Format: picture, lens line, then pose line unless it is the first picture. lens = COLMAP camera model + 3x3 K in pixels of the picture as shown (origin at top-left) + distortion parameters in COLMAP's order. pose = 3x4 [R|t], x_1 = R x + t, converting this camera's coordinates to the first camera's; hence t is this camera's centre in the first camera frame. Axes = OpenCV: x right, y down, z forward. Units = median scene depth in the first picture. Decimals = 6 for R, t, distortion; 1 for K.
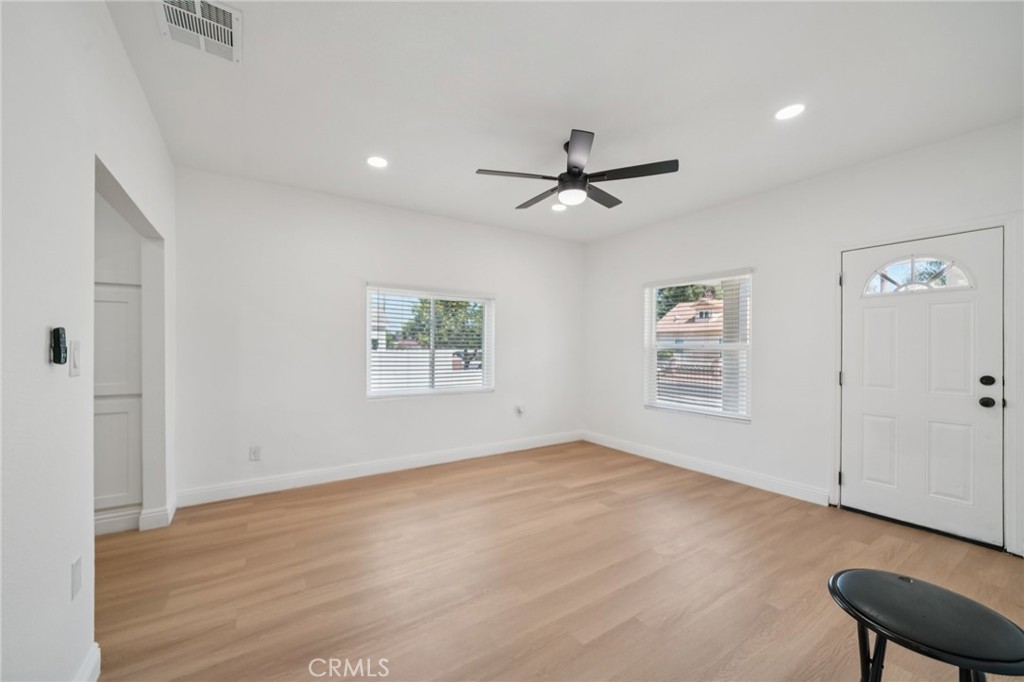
lens RADIAL K [[391.7, 0, 507.9], [0, 391.7, 348.8], [0, 0, 1]] dist [-0.012302, 0.000962]
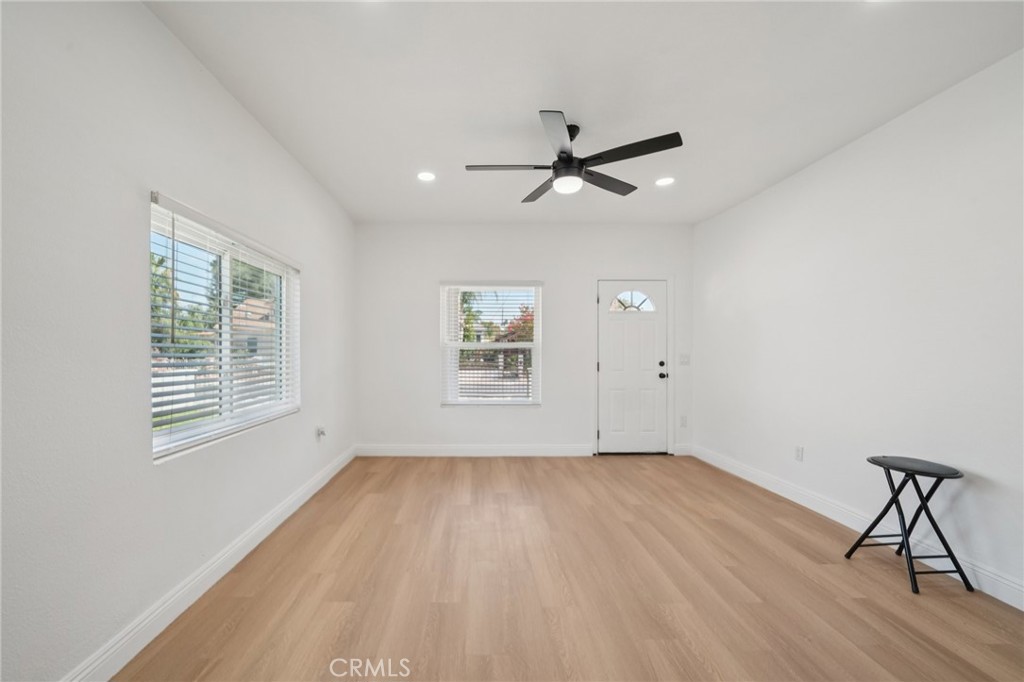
lens RADIAL K [[391.7, 0, 464.2], [0, 391.7, 355.6], [0, 0, 1]] dist [-0.012302, 0.000962]
pose [[0.569641, -0.016114, 0.821736, -0.650451], [0.007684, 0.999869, 0.014280, 0.007817], [-0.821858, -0.001820, 0.569690, 0.573158]]
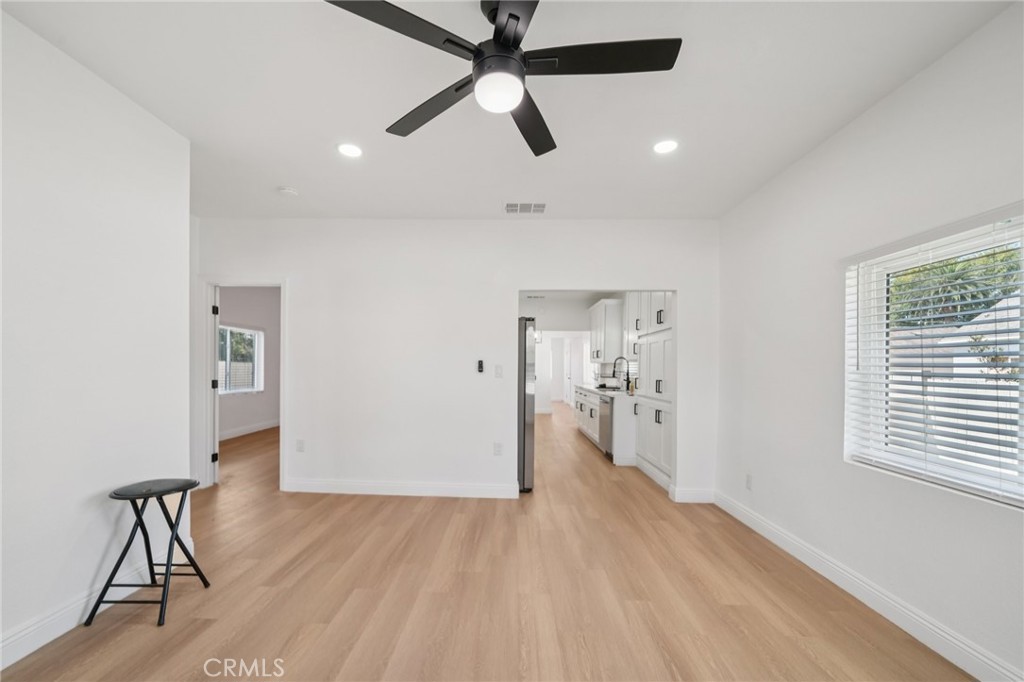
lens RADIAL K [[391.7, 0, 488.3], [0, 391.7, 368.6], [0, 0, 1]] dist [-0.012302, 0.000962]
pose [[-0.598587, -0.010292, -0.800992, 0.526967], [-0.015841, 0.999874, -0.001010, 0.005164], [0.800901, 0.012084, -0.598675, 1.136688]]
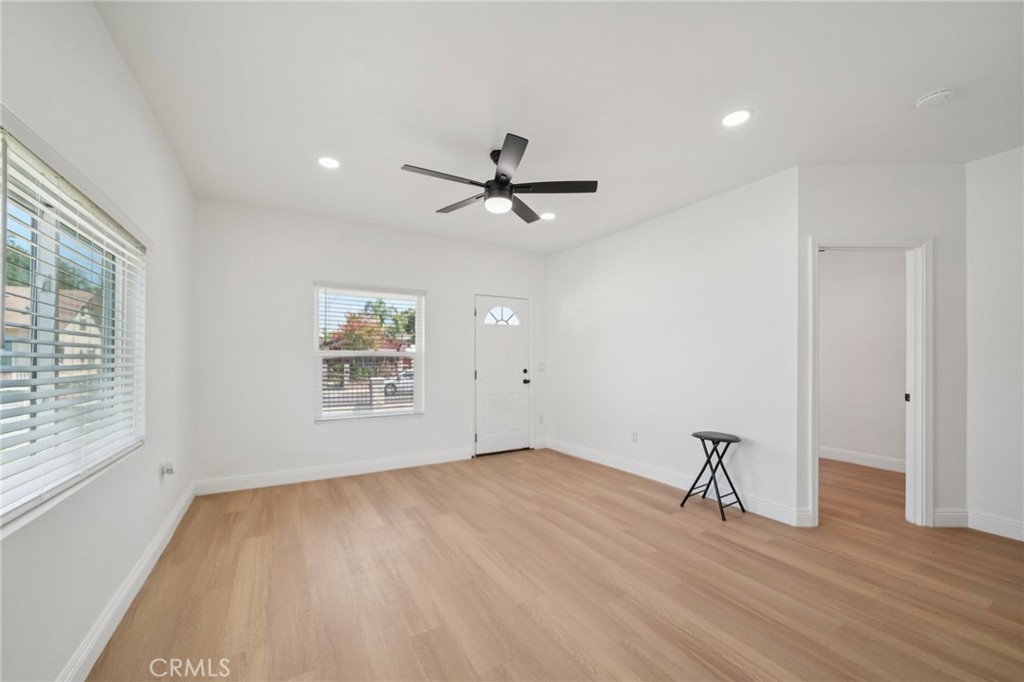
lens RADIAL K [[391.7, 0, 488.3], [0, 391.7, 356.9], [0, 0, 1]] dist [-0.012302, 0.000962]
pose [[0.092943, 0.000982, 0.995671, -0.724910], [0.005012, 0.999986, -0.001454, 0.006079], [-0.995659, 0.005125, 0.092937, 0.800421]]
